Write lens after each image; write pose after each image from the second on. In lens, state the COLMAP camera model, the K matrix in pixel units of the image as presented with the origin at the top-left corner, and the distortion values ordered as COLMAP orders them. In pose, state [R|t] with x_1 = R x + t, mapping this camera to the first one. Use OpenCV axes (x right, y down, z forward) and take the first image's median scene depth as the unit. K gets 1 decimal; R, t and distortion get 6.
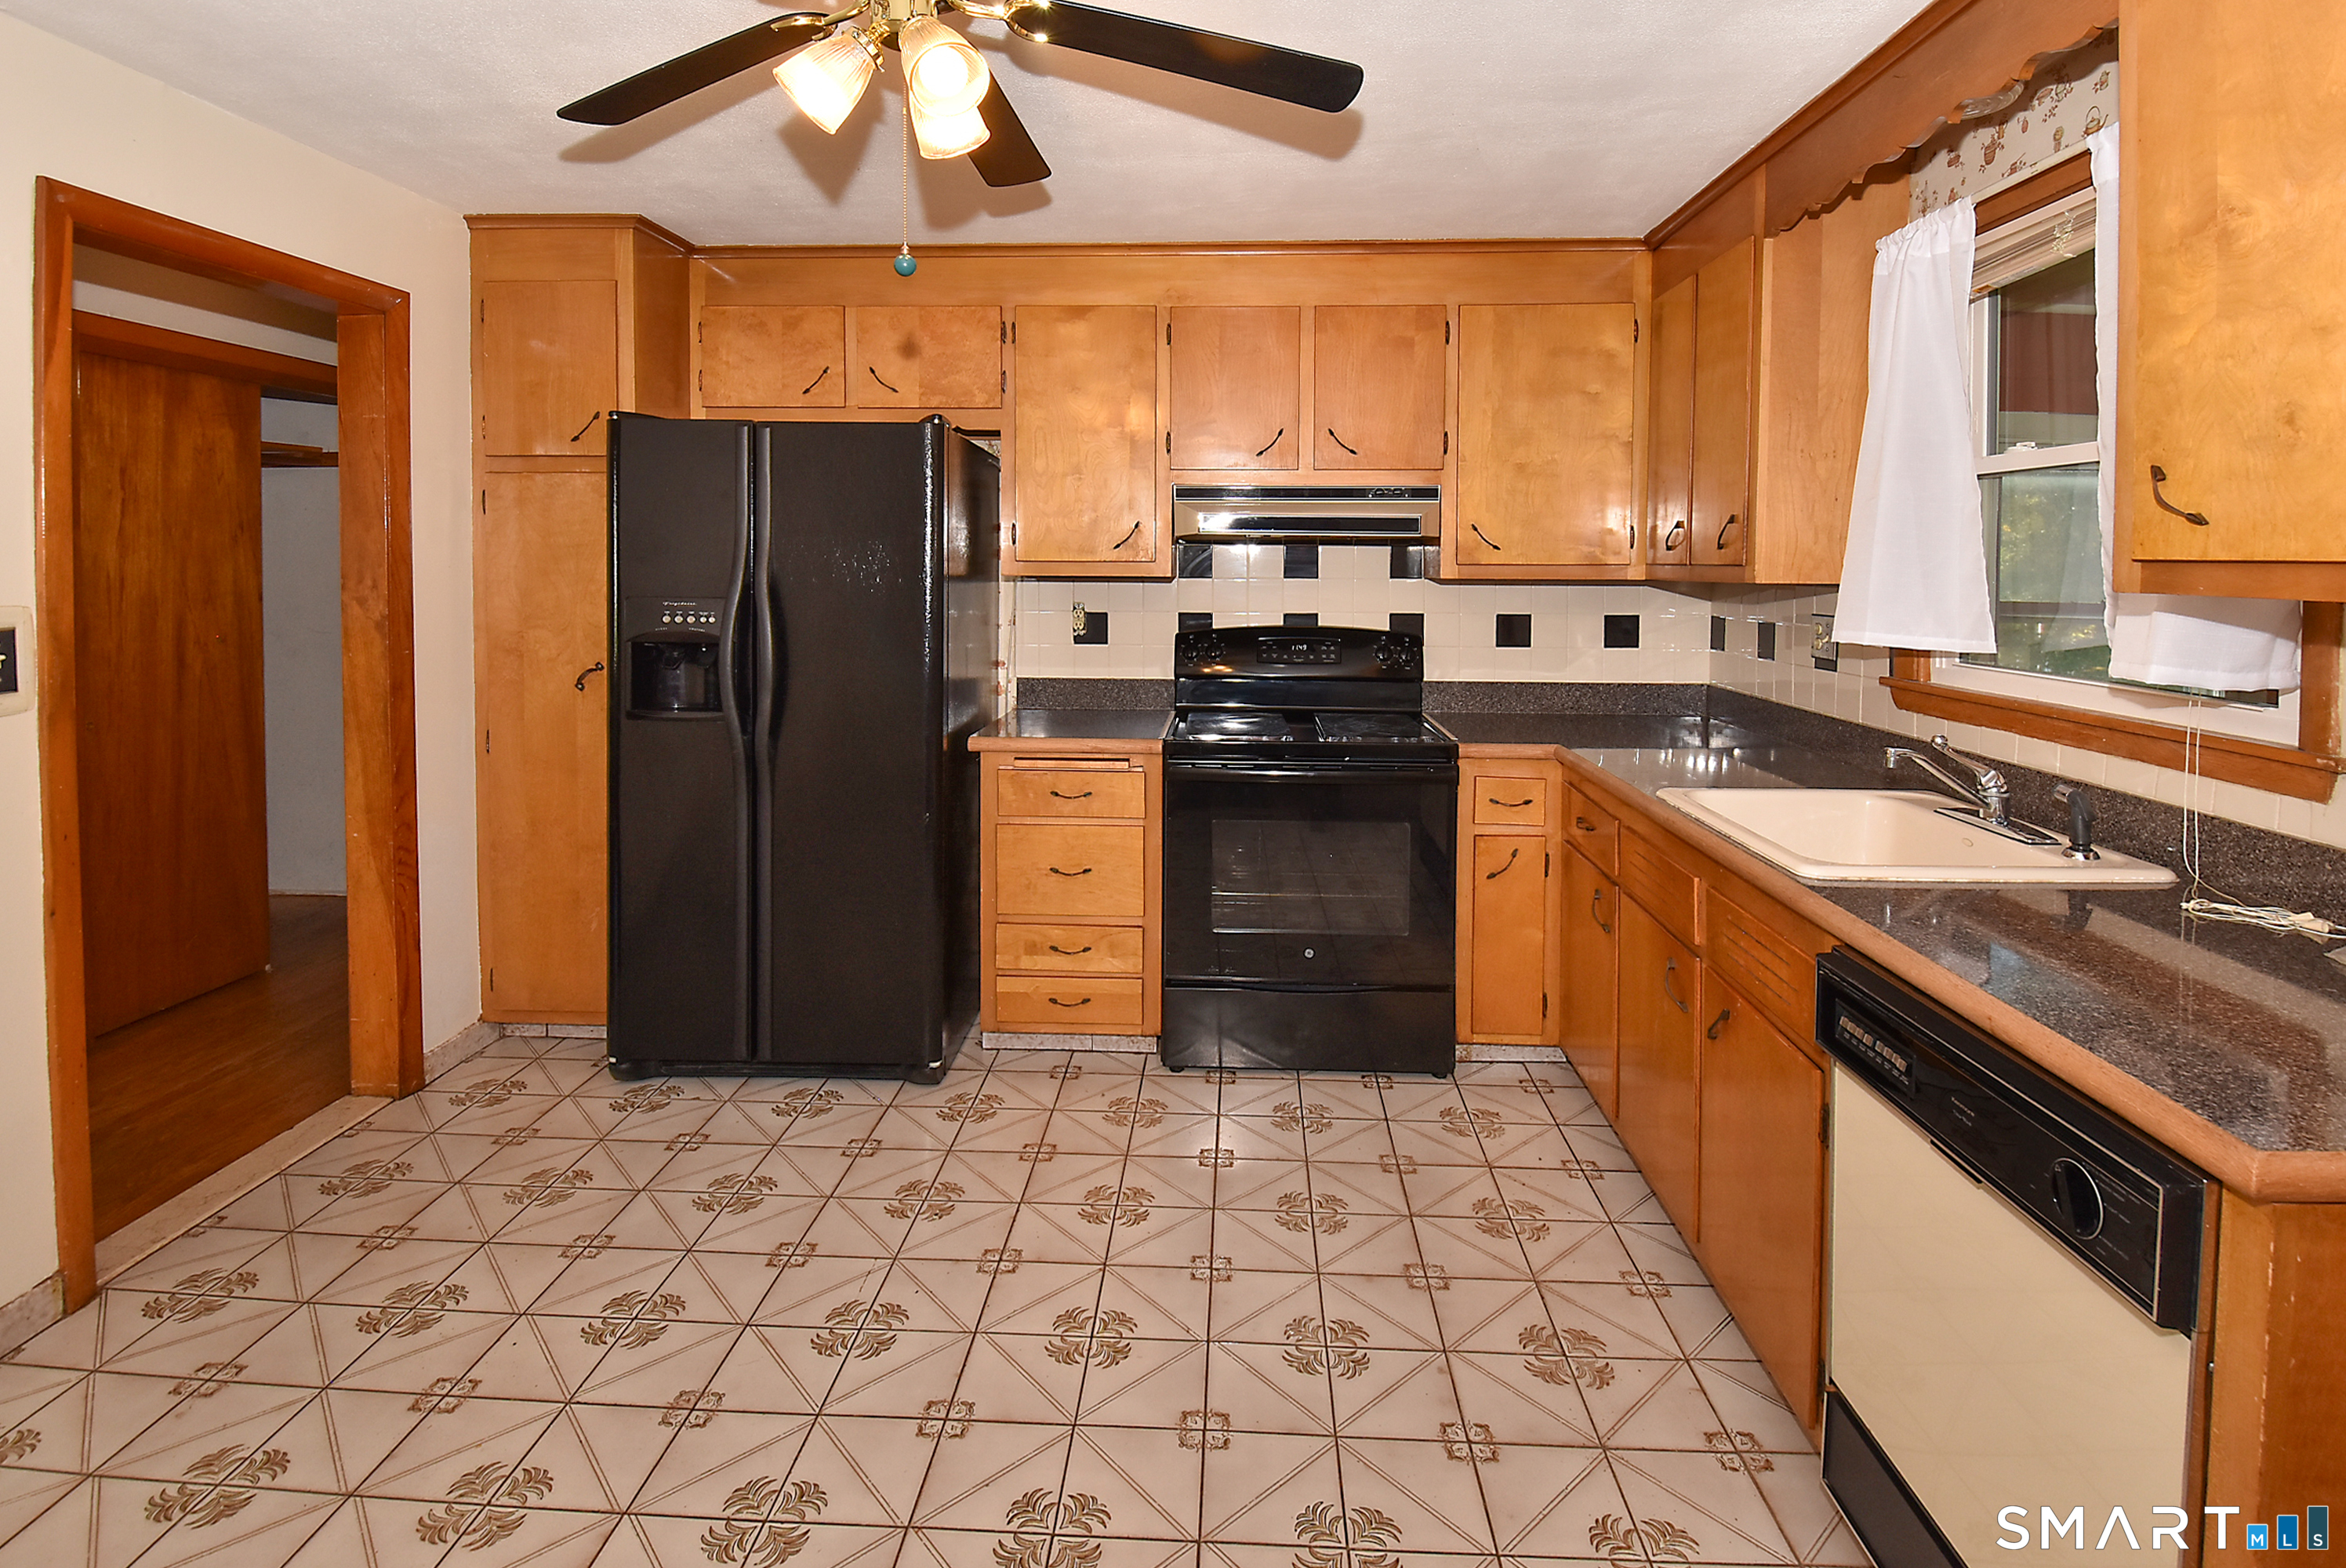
lens RADIAL K [[1222.3, 0, 1148.7], [0, 1222.3, 697.6], [0, 0, 1]] dist [-0.005130, -0.023980]
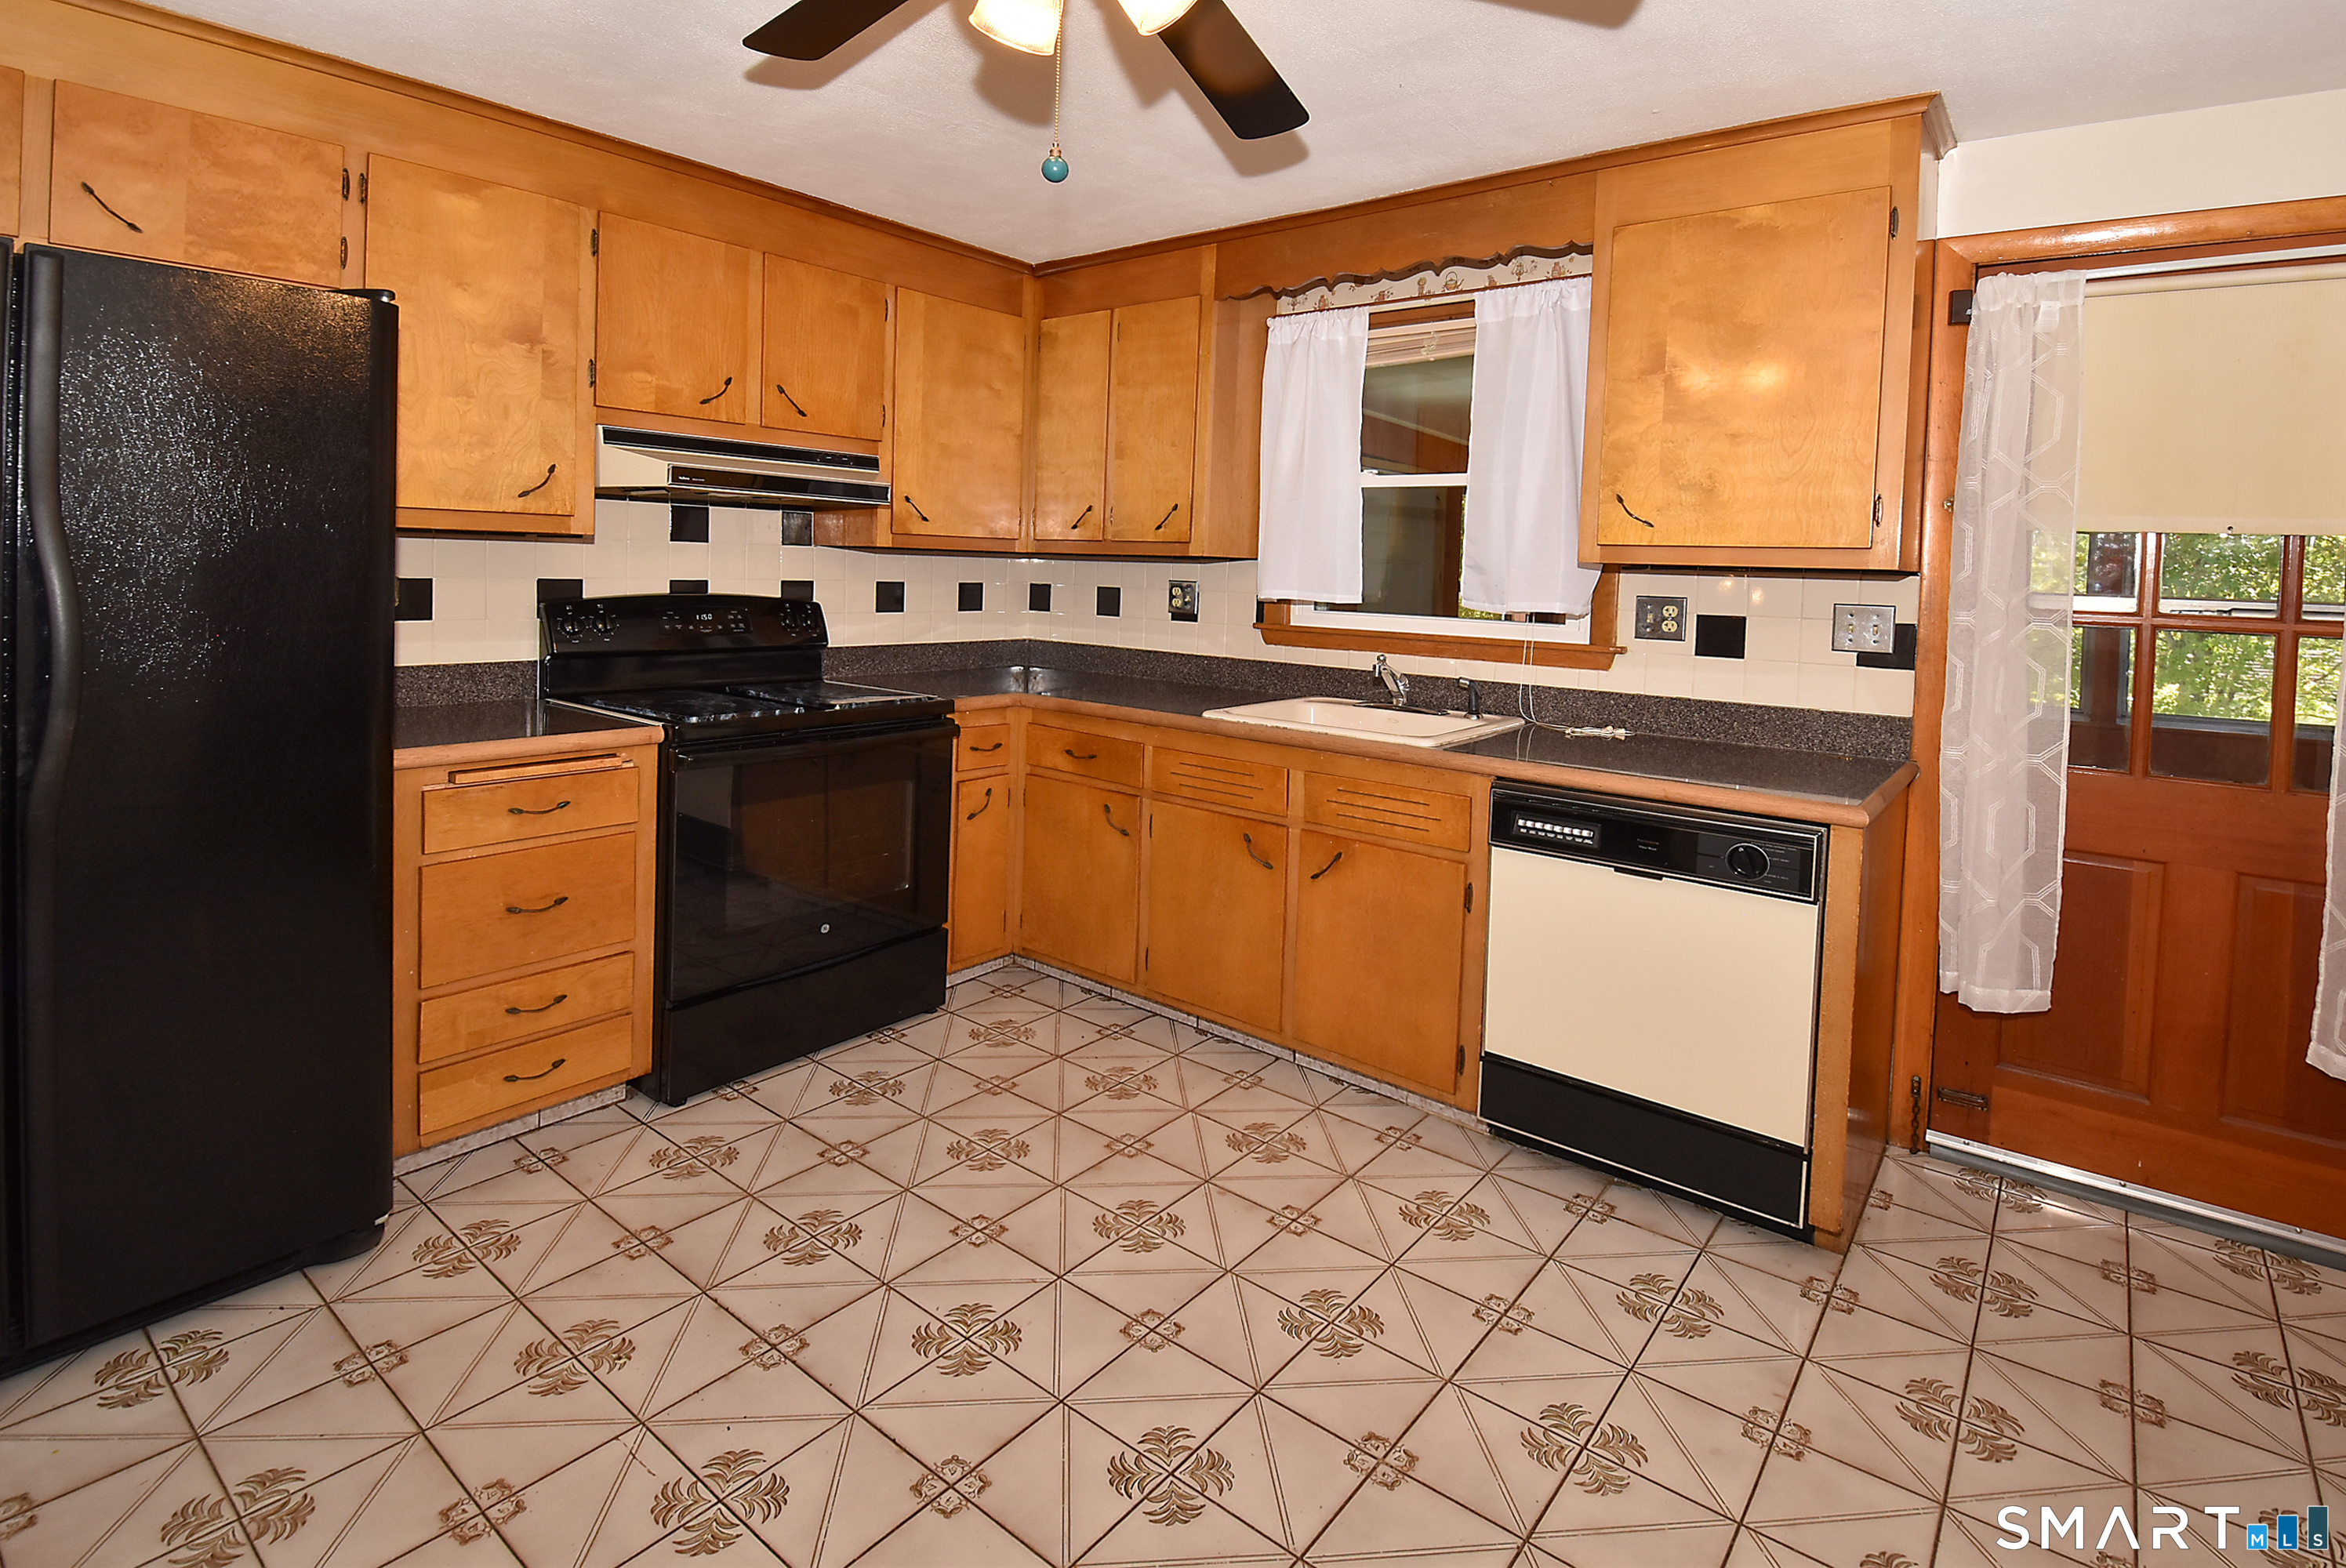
lens RADIAL K [[1178.3, 0, 1186.2], [0, 1178.3, 687.0], [0, 0, 1]] dist [0.002205, -0.000637]
pose [[0.552804, -0.069951, 0.830370, -0.469585], [0.061685, 0.997172, 0.042937, -0.004836], [-0.831025, 0.027486, 0.555556, 0.232661]]
